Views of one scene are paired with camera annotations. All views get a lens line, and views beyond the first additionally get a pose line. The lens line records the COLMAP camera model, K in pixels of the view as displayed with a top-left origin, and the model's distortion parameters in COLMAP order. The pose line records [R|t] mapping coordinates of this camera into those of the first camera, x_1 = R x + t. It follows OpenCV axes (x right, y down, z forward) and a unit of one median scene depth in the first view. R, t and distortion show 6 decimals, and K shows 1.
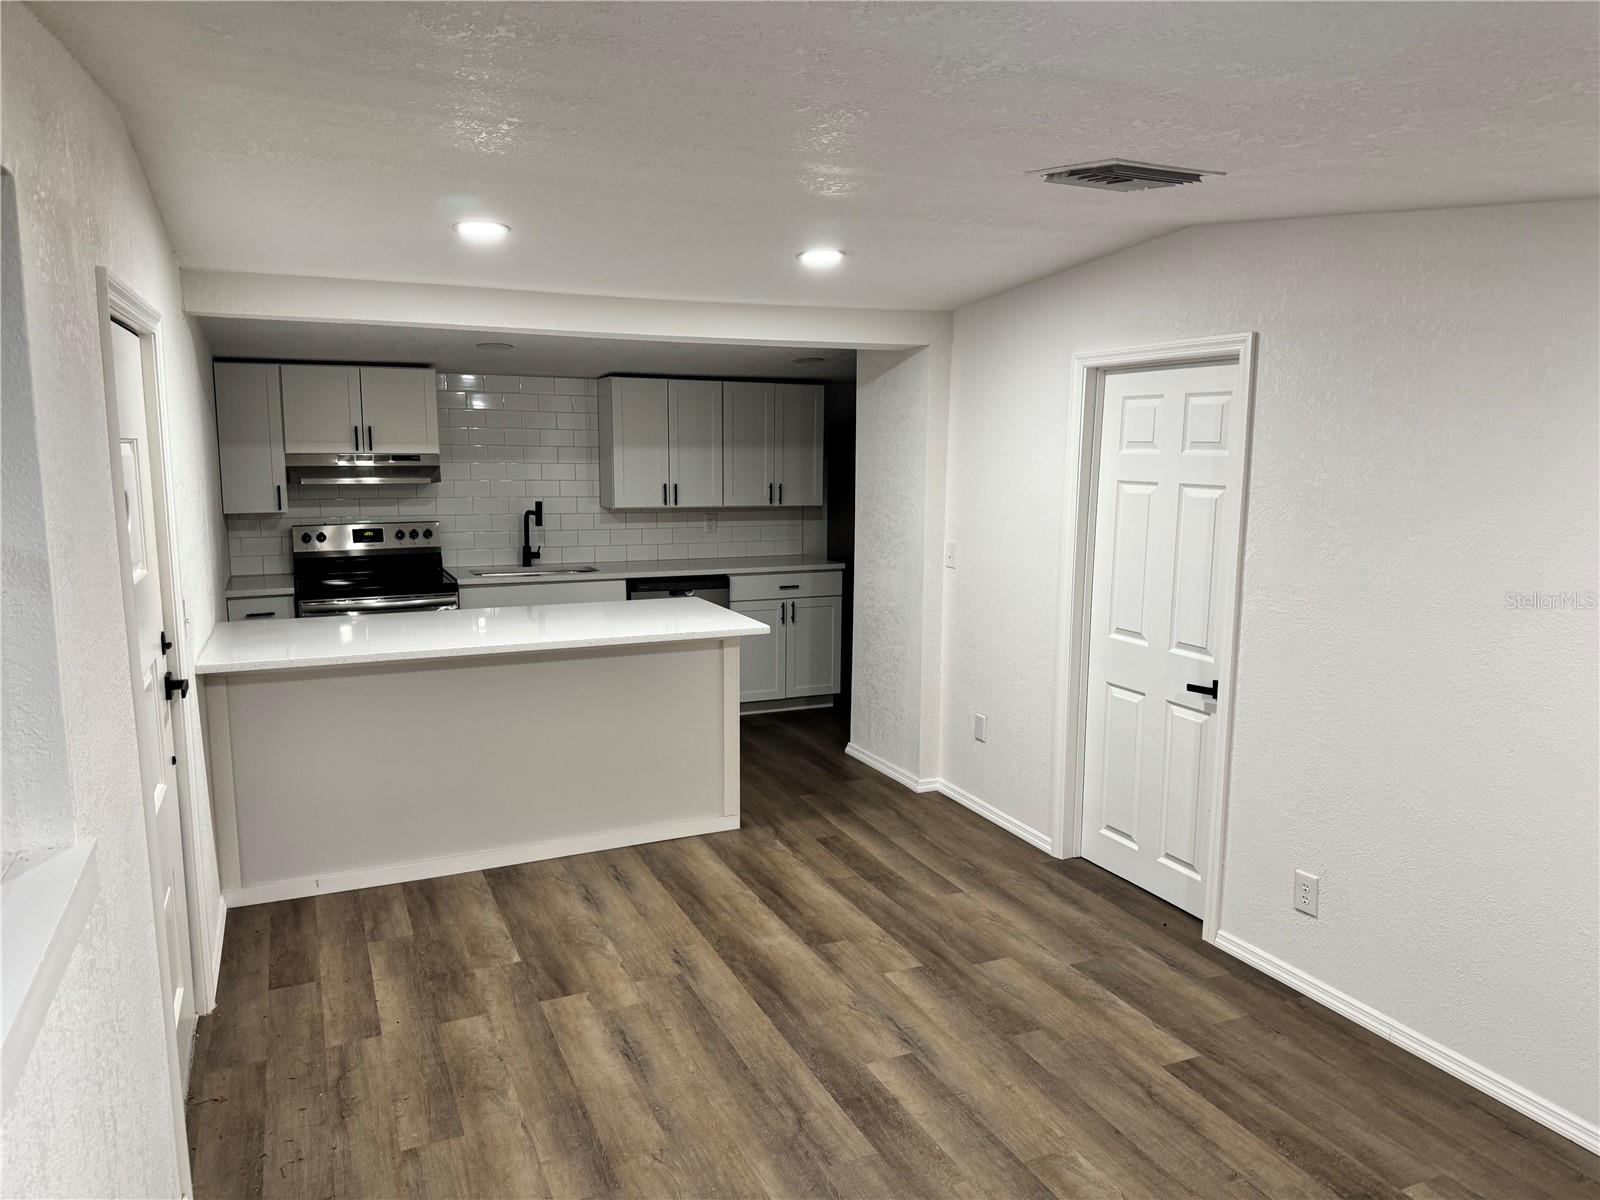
lens RADIAL K [[1113.6, 0, 801.5], [0, 1113.6, 591.3], [0, 0, 1]] dist [0.035403, -0.037188]
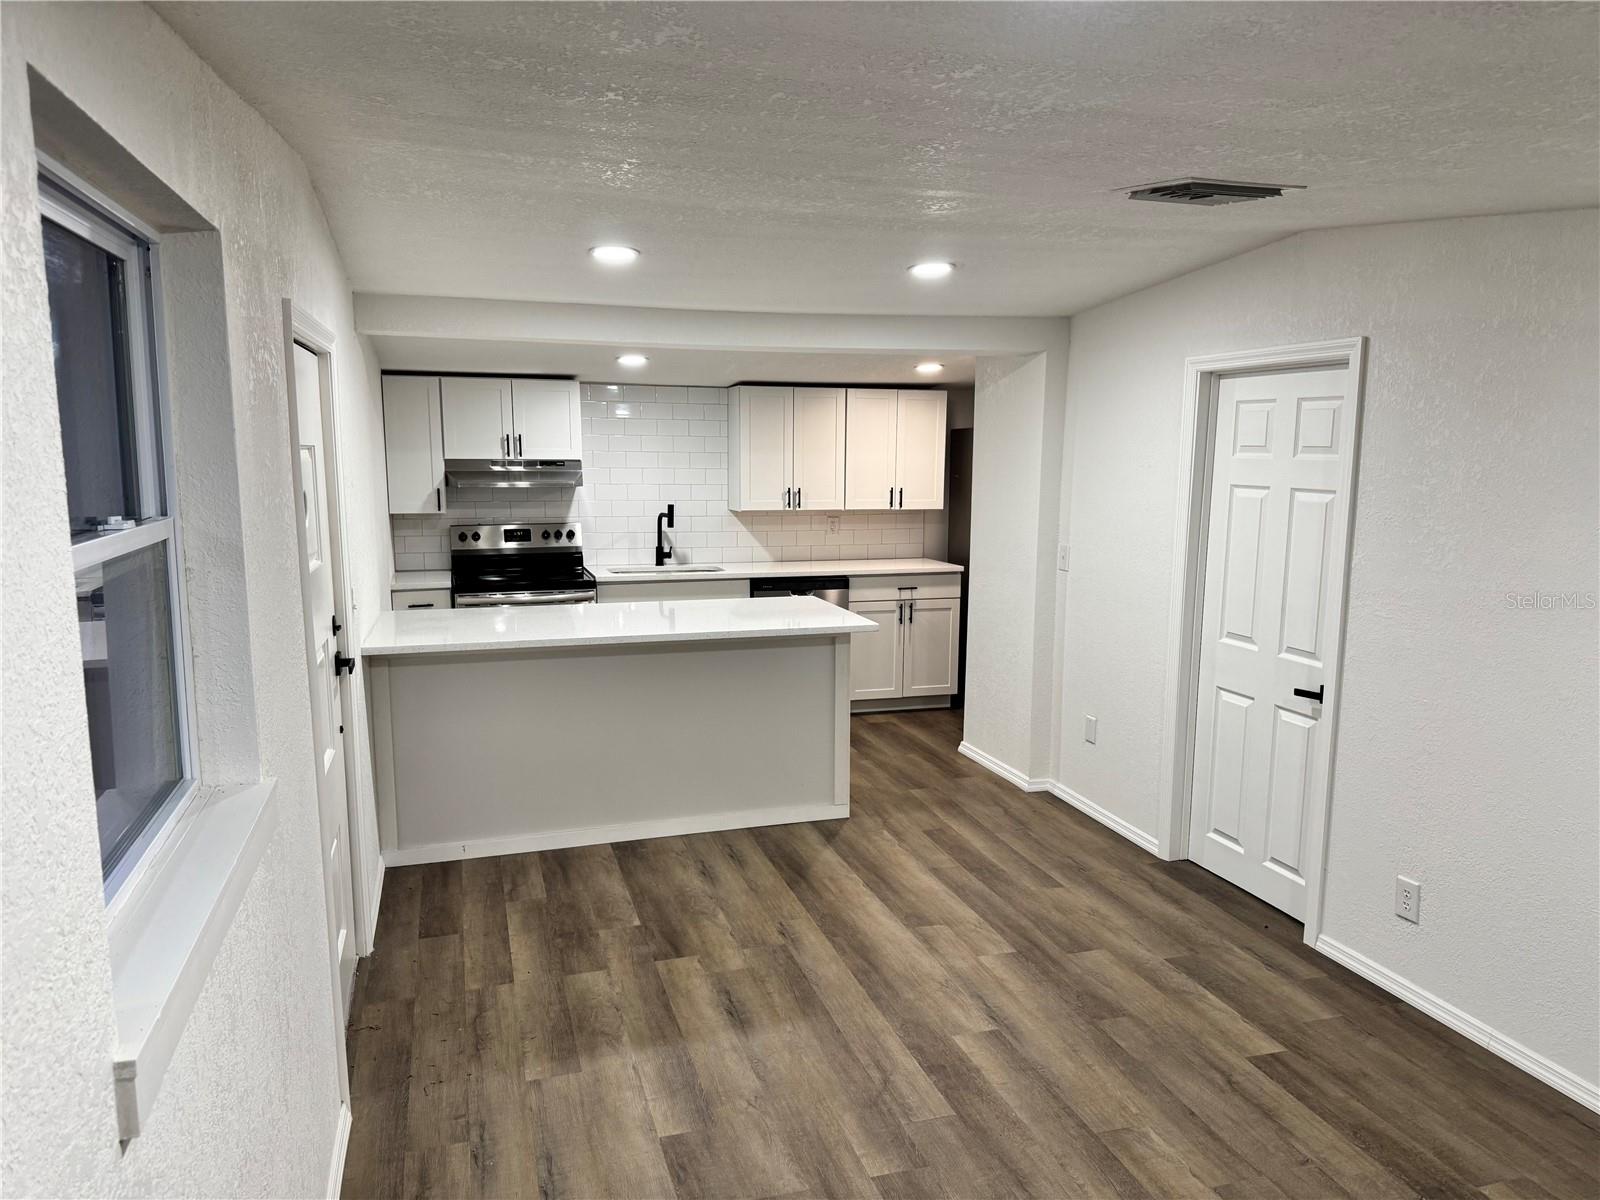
lens RADIAL K [[1101.5, 0, 800.0], [0, 1101.5, 600.0], [0, 0, 1]] dist [0.093036, -0.135402]
pose [[0.992170, 0.016040, -0.123864, 0.033120], [-0.015579, 0.999868, 0.004684, 0.006689], [0.123923, -0.002717, 0.992288, -0.053497]]
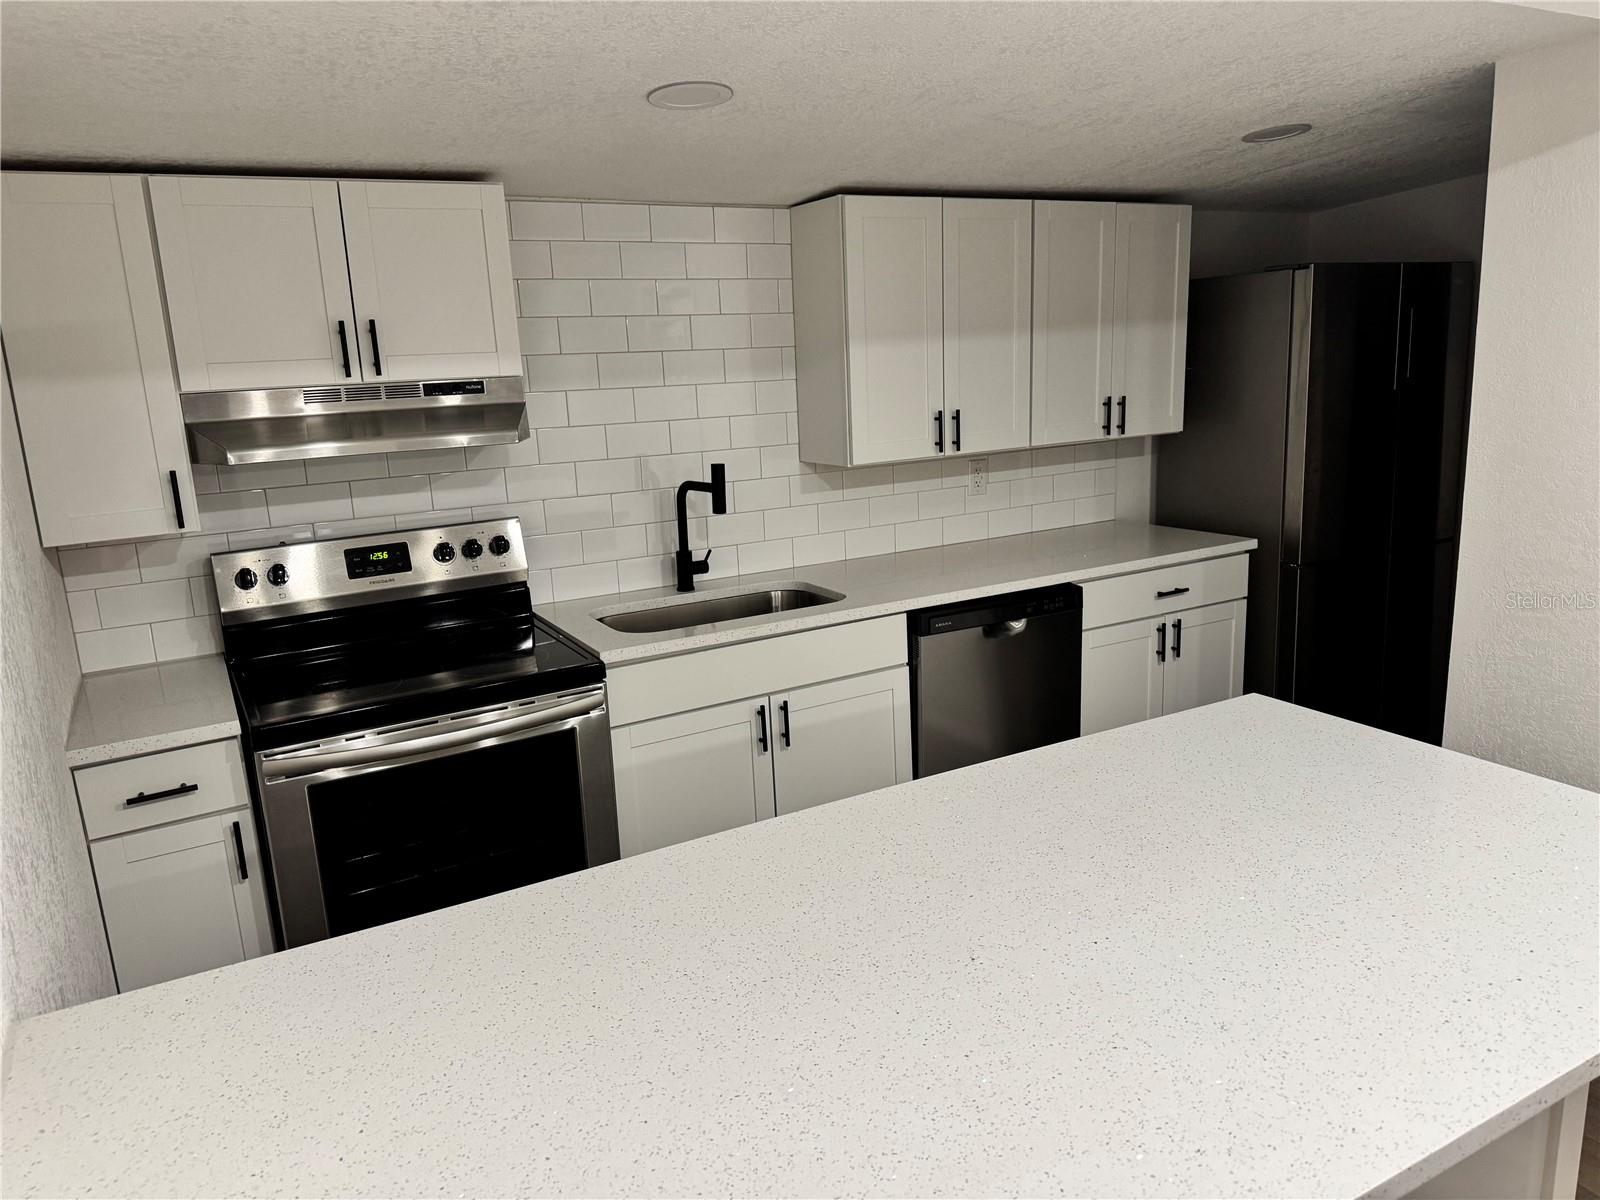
lens RADIAL K [[1115.3, 0, 781.6], [0, 1115.3, 588.2], [0, 0, 1]] dist [0.043168, -0.036652]
pose [[0.996131, -0.066726, 0.057193, -0.435775], [0.062230, 0.995081, 0.077084, -0.112944], [-0.062055, -0.073226, 0.995383, 0.920640]]
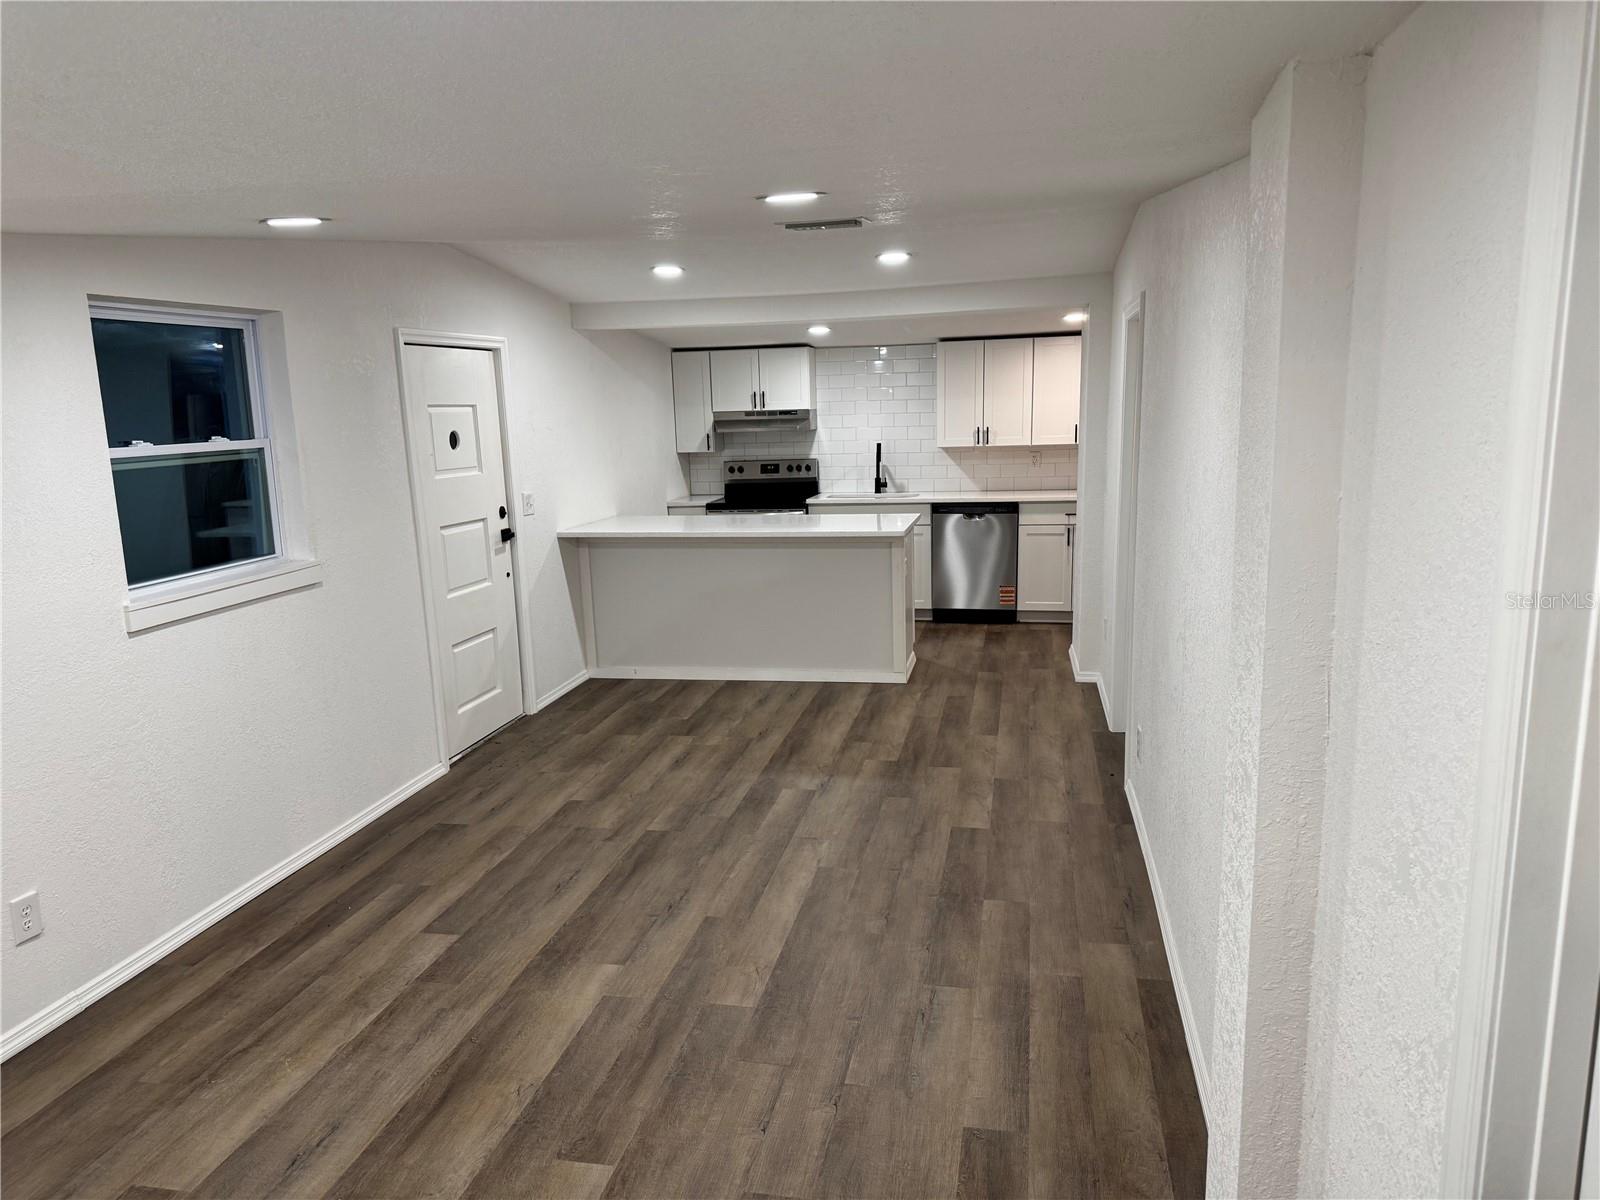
lens RADIAL K [[1101.5, 0, 800.0], [0, 1101.5, 600.0], [0, 0, 1]] dist [0.093036, -0.135402]
pose [[0.812310, 0.072373, -0.578718, 0.833198], [-0.043976, 0.997047, 0.062962, 0.047991], [0.581565, -0.025695, 0.813094, -0.220040]]
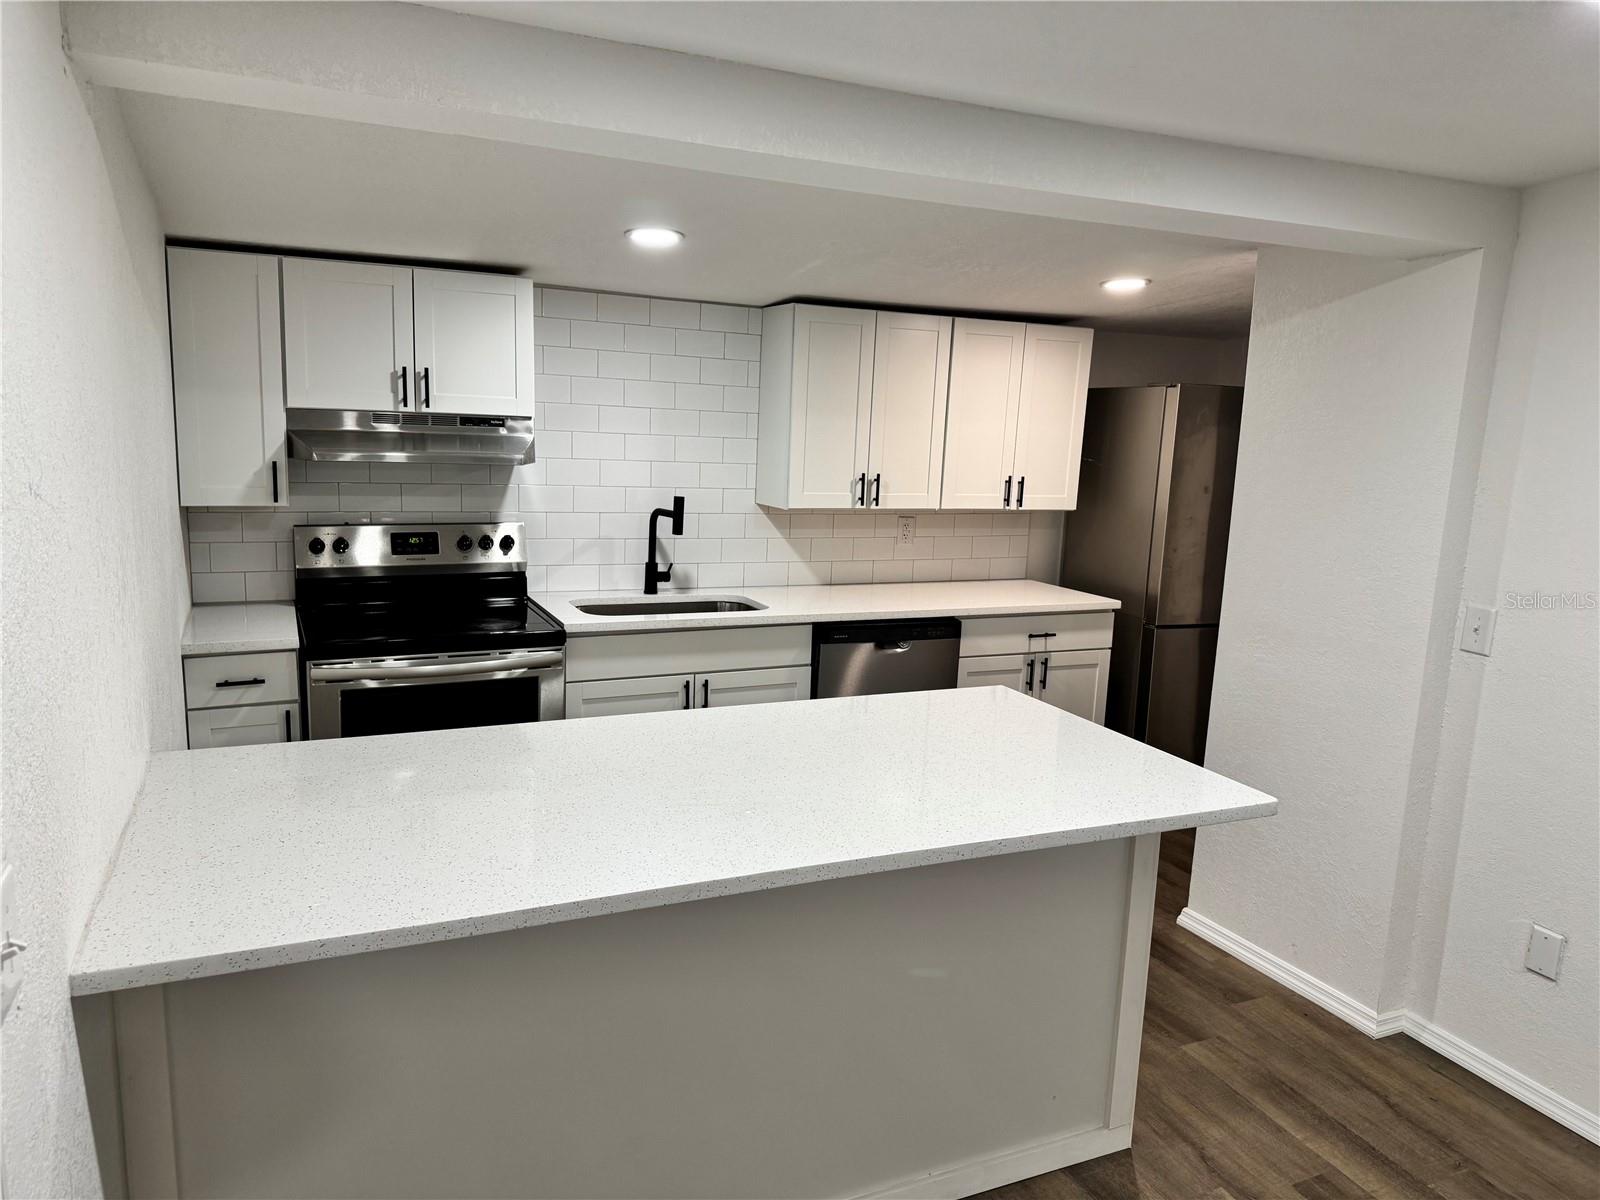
lens RADIAL K [[1113.6, 0, 801.5], [0, 1113.6, 591.3], [0, 0, 1]] dist [0.035403, -0.037188]
pose [[0.999284, 0.033669, 0.017277, -0.318034], [-0.034152, 0.999011, 0.028484, -0.085069], [-0.016301, -0.029054, 0.999445, 0.650881]]
